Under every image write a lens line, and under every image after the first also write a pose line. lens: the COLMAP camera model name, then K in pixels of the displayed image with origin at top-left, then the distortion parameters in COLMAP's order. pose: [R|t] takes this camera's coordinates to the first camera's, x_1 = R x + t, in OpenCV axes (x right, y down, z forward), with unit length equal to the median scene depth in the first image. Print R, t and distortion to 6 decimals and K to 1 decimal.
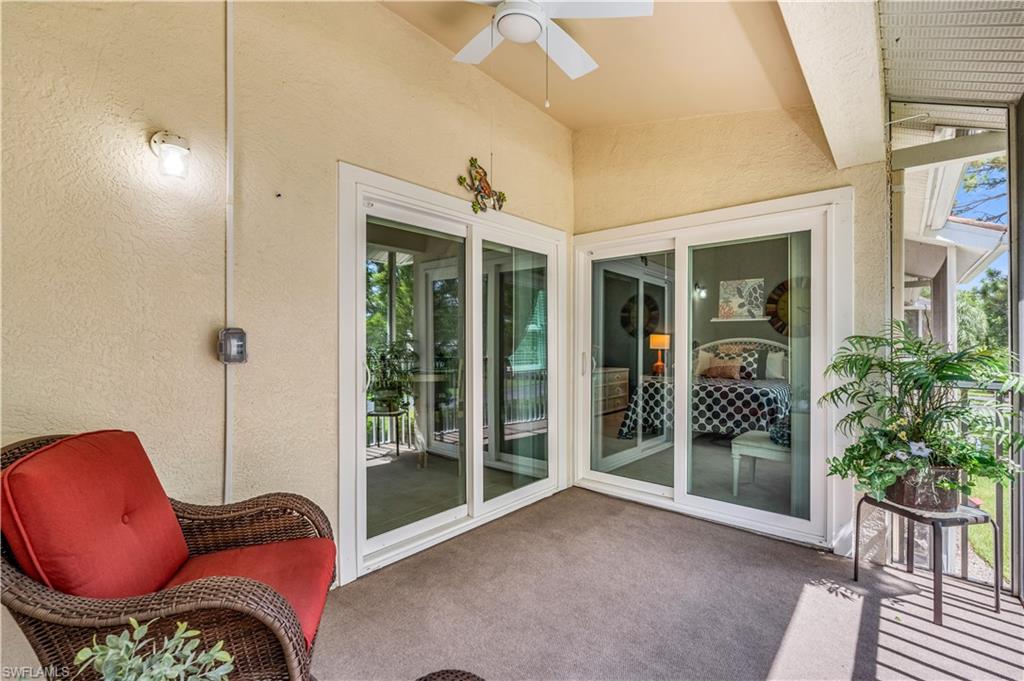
lens RADIAL K [[455.4, 0, 512.0], [0, 455.4, 340.5], [0, 0, 1]] dist [-0.001578, -0.000021]
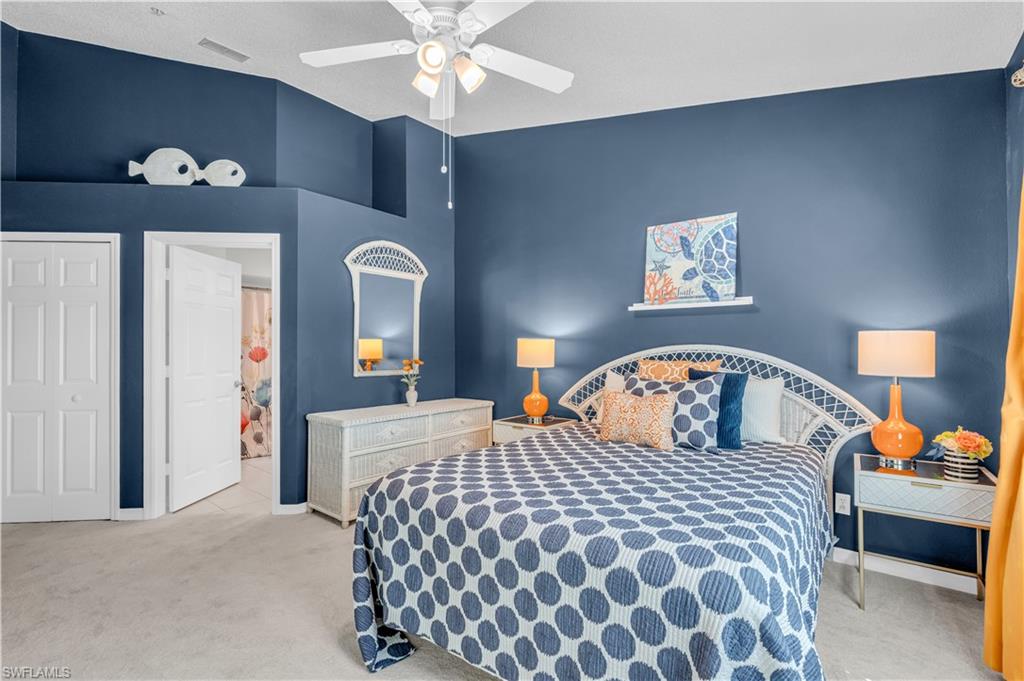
lens RADIAL K [[455.4, 0, 512.0], [0, 455.4, 340.5], [0, 0, 1]] dist [-0.001578, -0.000021]
pose [[0.999747, -0.002145, 0.022399, 0.351468], [0.002413, 0.999926, -0.011933, -0.005779], [-0.022372, 0.011984, 0.999678, 0.609318]]
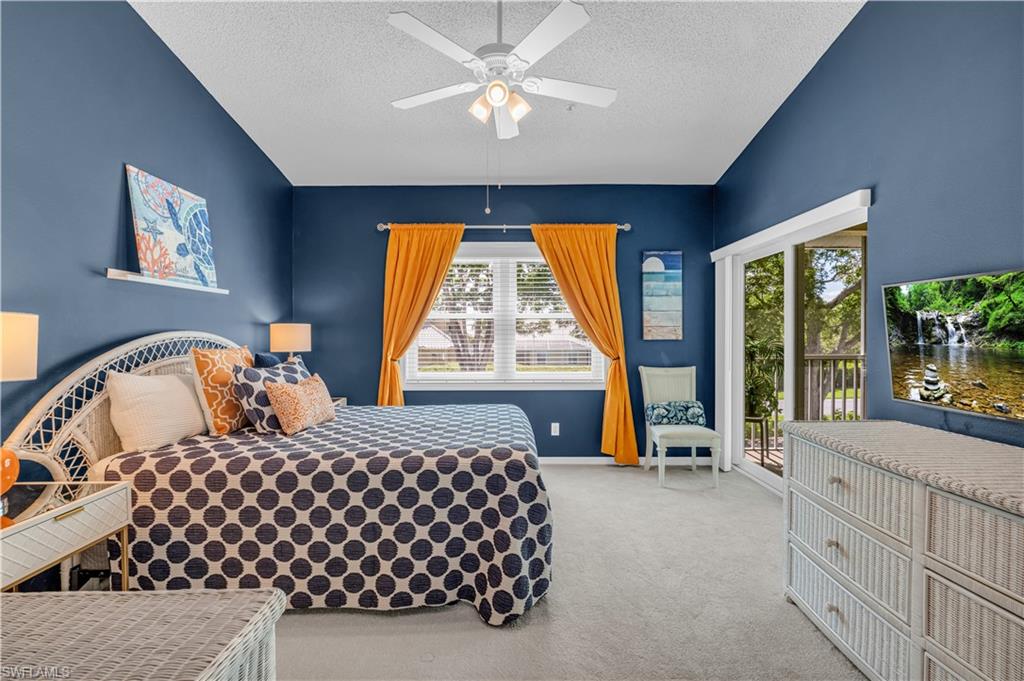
lens RADIAL K [[455.4, 0, 512.0], [0, 455.4, 340.5], [0, 0, 1]] dist [-0.001578, -0.000021]
pose [[-0.648844, -0.011067, 0.760841, 0.014539], [0.000073, 0.999893, 0.014607, -0.004060], [-0.760921, 0.009533, -0.648774, 1.162514]]
